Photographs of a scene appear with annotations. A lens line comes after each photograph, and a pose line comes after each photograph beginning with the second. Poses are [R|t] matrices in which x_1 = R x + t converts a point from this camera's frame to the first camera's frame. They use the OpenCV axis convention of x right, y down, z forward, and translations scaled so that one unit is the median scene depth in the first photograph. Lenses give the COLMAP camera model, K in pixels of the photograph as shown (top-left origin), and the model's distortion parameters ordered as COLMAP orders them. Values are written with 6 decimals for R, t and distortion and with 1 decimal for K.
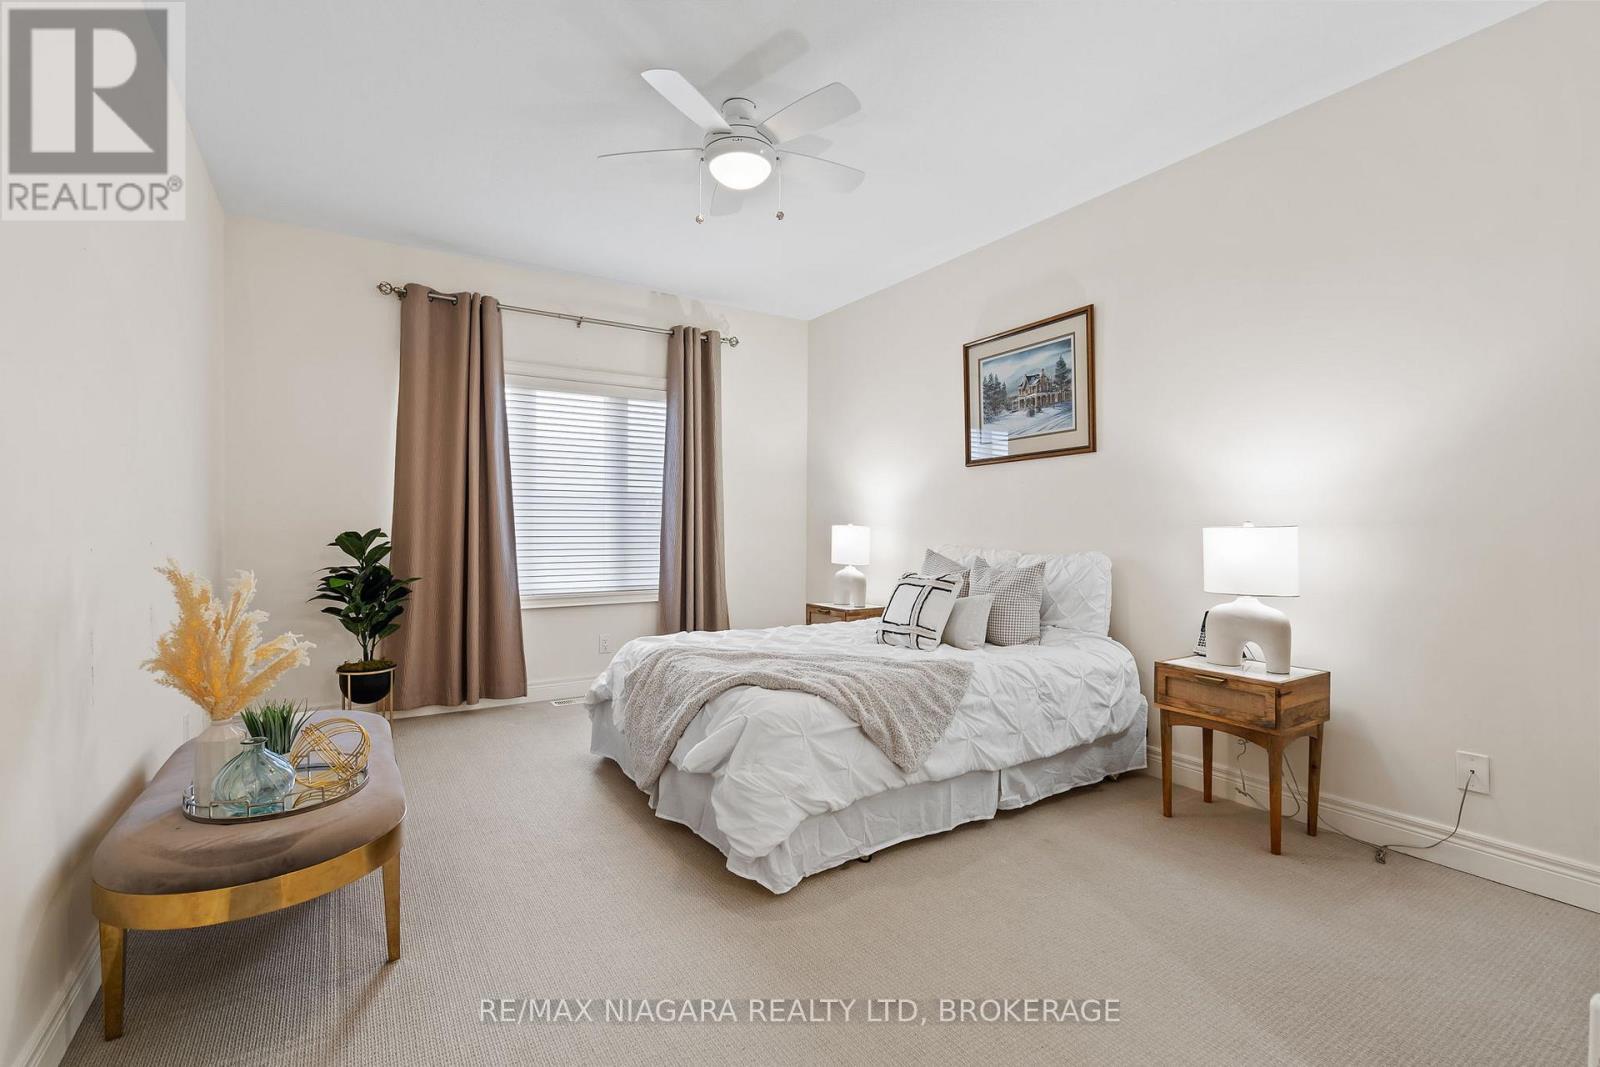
lens RADIAL K [[744.5, 0, 797.8], [0, 744.5, 532.1], [0, 0, 1]] dist [-0.002667, -0.000432]
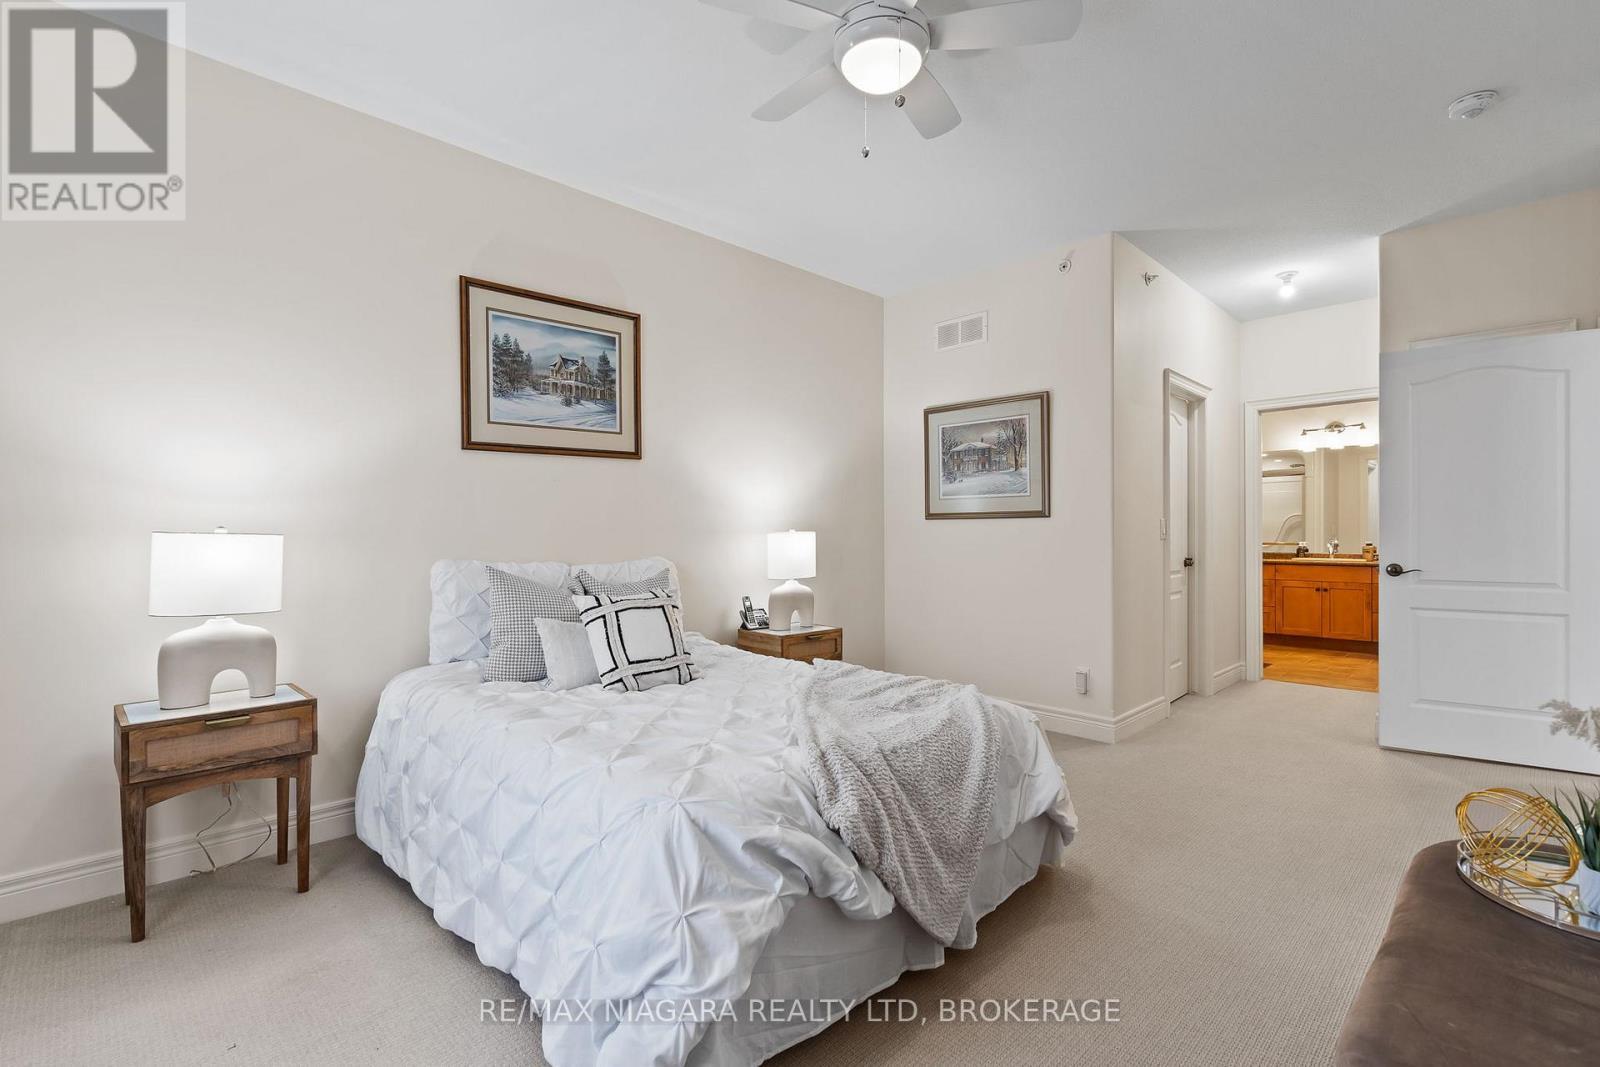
lens RADIAL K [[744.5, 0, 796.0], [0, 744.5, 526.5], [0, 0, 1]] dist [-0.002667, -0.000432]
pose [[-0.221817, 0.004717, 0.975077, -0.594161], [0.008513, 0.999960, -0.002901, -0.010013], [-0.975051, 0.007657, -0.221848, 0.940263]]
